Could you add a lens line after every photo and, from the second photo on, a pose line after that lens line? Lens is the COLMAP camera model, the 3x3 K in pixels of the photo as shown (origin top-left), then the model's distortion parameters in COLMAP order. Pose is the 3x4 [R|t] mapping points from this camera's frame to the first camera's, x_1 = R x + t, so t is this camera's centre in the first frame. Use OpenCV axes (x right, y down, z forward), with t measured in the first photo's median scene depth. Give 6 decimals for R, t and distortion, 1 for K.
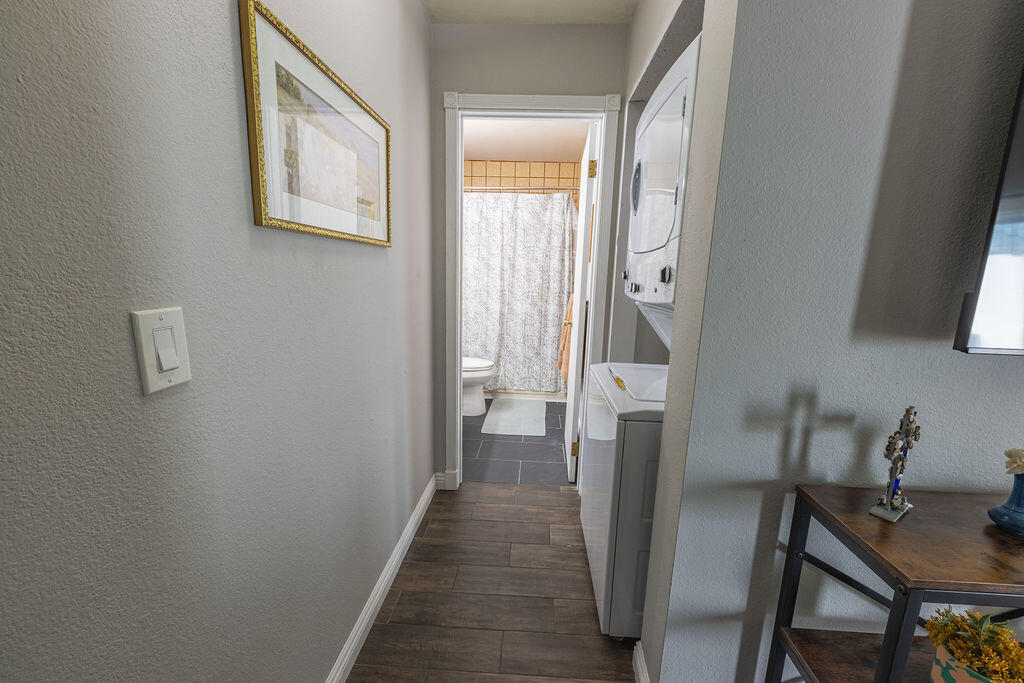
lens RADIAL K [[399.9, 0, 516.7], [0, 399.9, 344.0], [0, 0, 1]] dist [-0.000959, -0.000470]
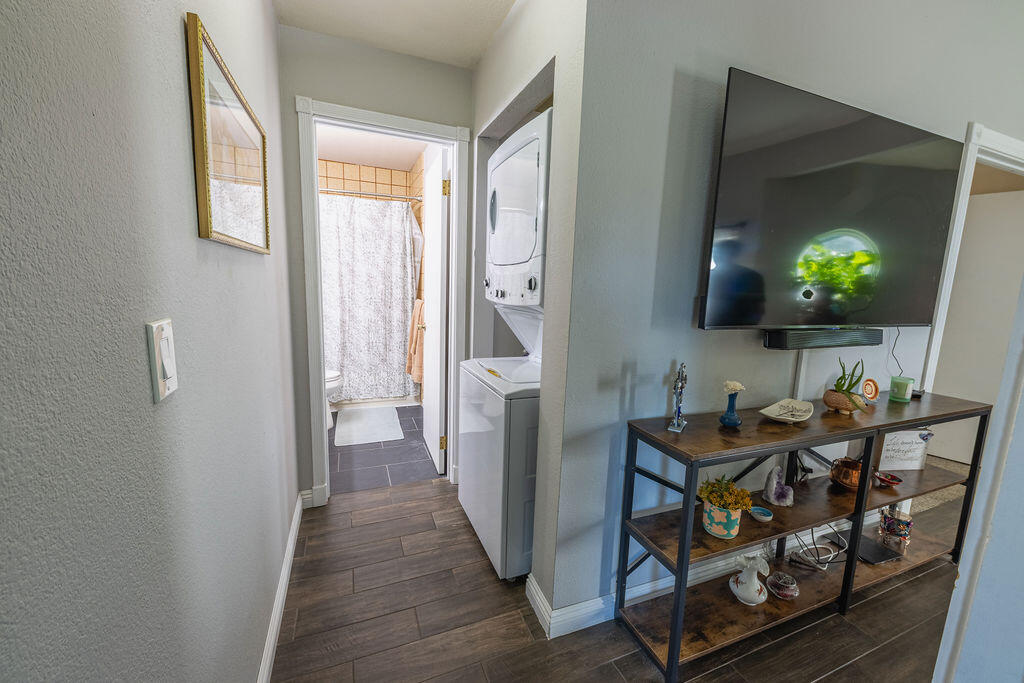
lens RADIAL K [[406.9, 0, 515.4], [0, 406.9, 343.4], [0, 0, 1]] dist [-0.000380, -0.000365]
pose [[0.903675, -0.061229, 0.423819, -0.131194], [0.067774, 0.997701, -0.000371, 0.009076], [-0.422821, 0.029059, 0.905747, -0.091796]]
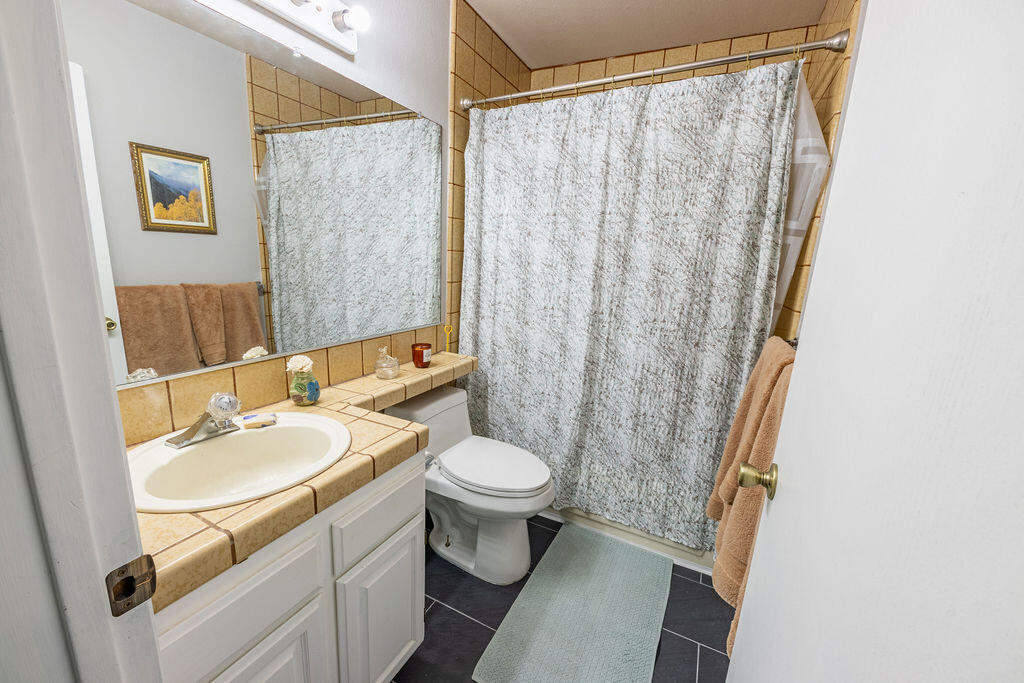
lens RADIAL K [[399.9, 0, 516.7], [0, 399.9, 344.0], [0, 0, 1]] dist [-0.000959, -0.000470]
pose [[0.922761, 0.099582, -0.372284, 0.090056], [-0.095023, 0.995004, 0.030625, -0.167699], [0.373474, 0.007116, 0.927613, 0.878459]]
